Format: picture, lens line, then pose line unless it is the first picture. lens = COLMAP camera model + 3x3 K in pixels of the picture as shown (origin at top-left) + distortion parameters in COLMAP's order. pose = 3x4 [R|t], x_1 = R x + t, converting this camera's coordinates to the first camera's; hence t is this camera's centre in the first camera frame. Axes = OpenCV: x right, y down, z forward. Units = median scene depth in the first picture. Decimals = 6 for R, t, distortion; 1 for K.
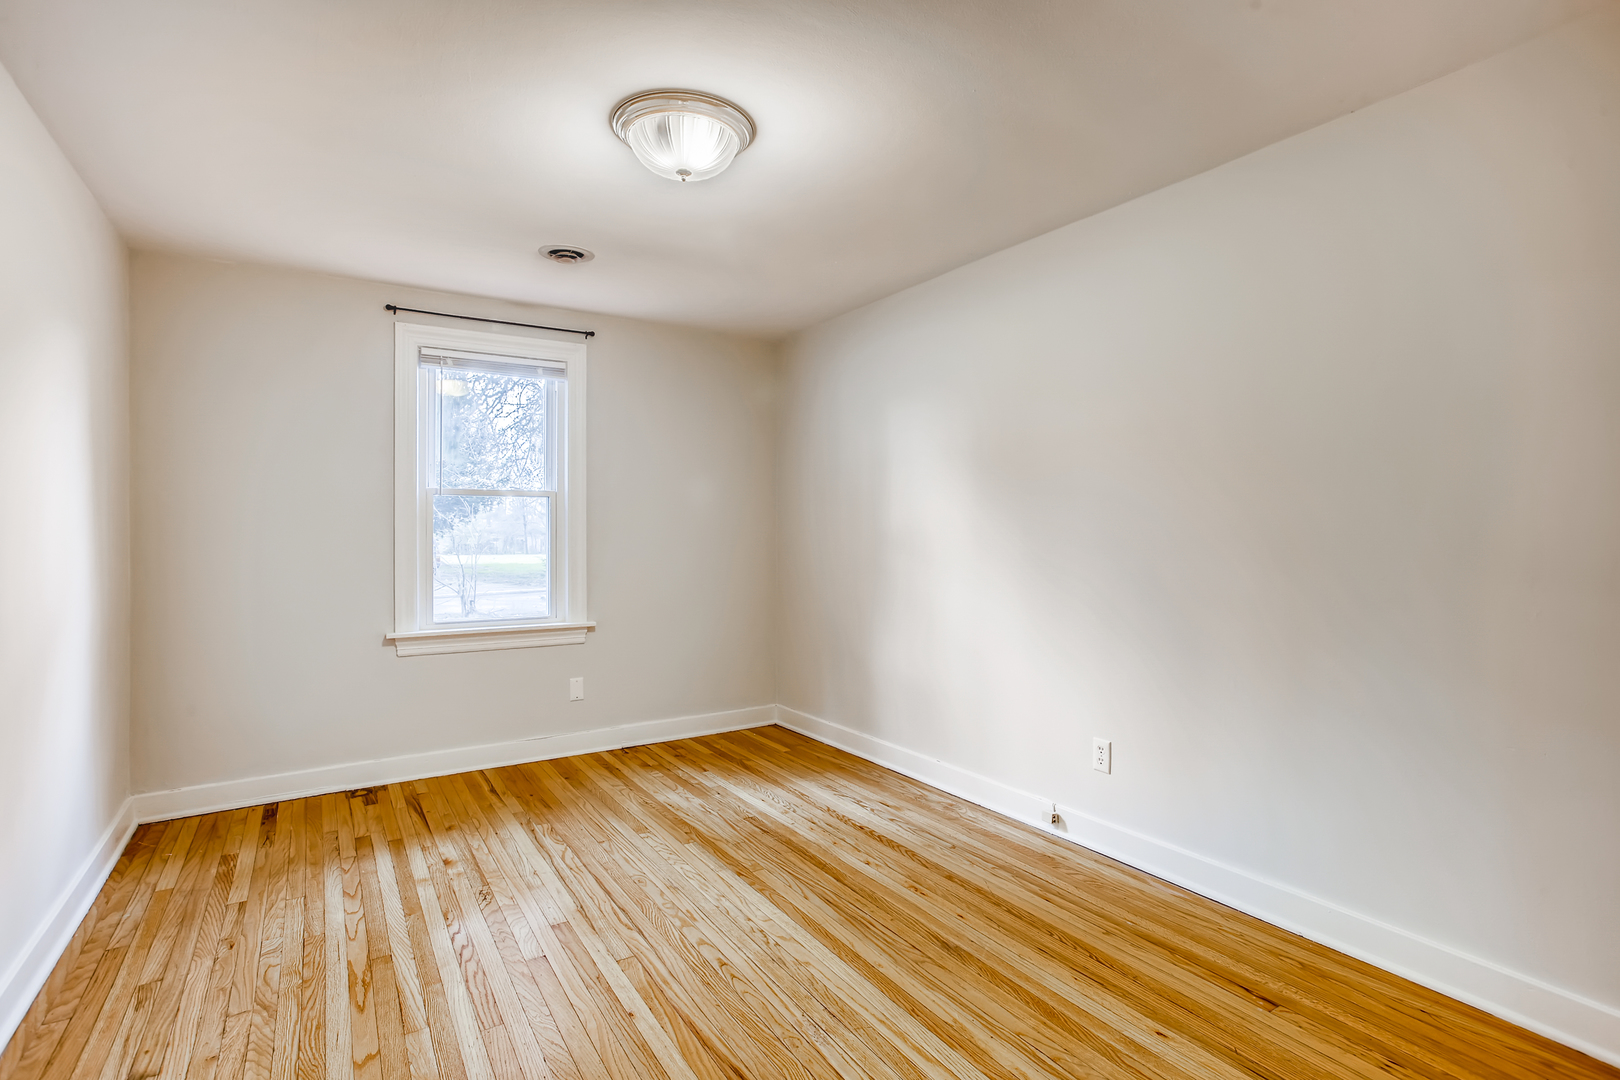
lens RADIAL K [[793.7, 0, 802.3], [0, 793.7, 538.2], [0, 0, 1]] dist [-0.026534, 0.015677]
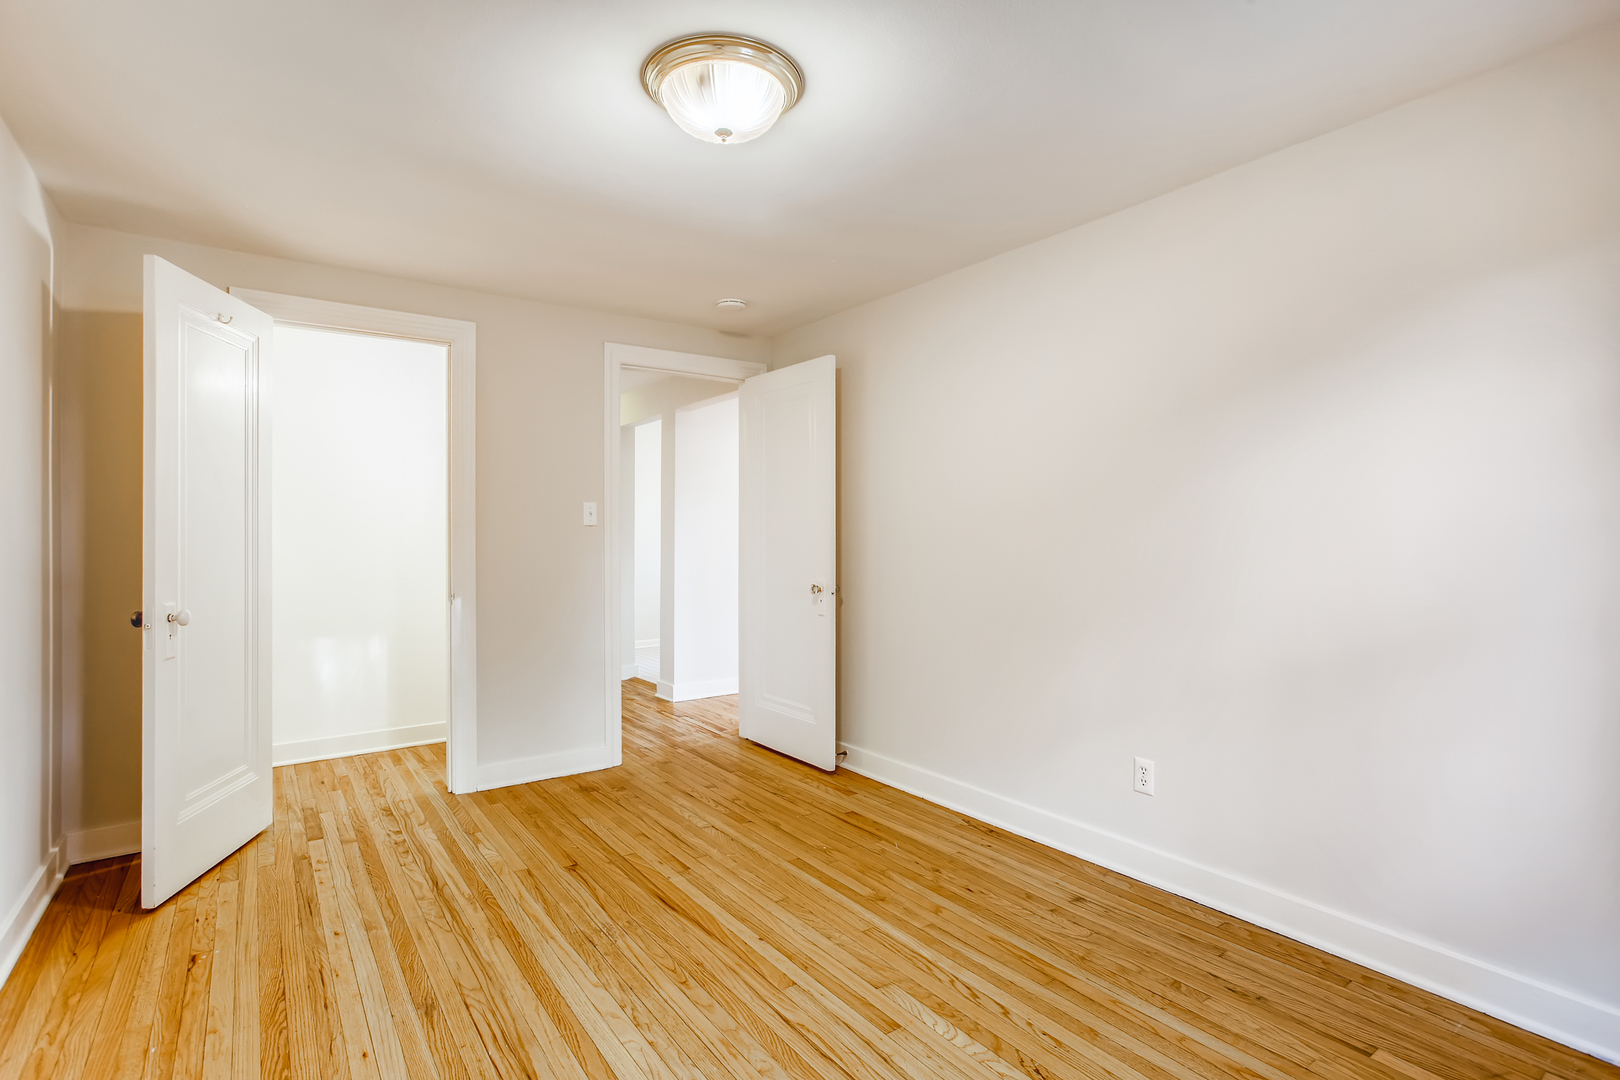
lens RADIAL K [[793.7, 0, 806.2], [0, 793.7, 534.5], [0, 0, 1]] dist [-0.026534, 0.015677]
pose [[-0.997852, 0.006650, -0.065178, -0.194520], [0.005915, 0.999917, 0.011463, -0.021853], [0.065248, 0.011053, -0.997808, 2.011350]]
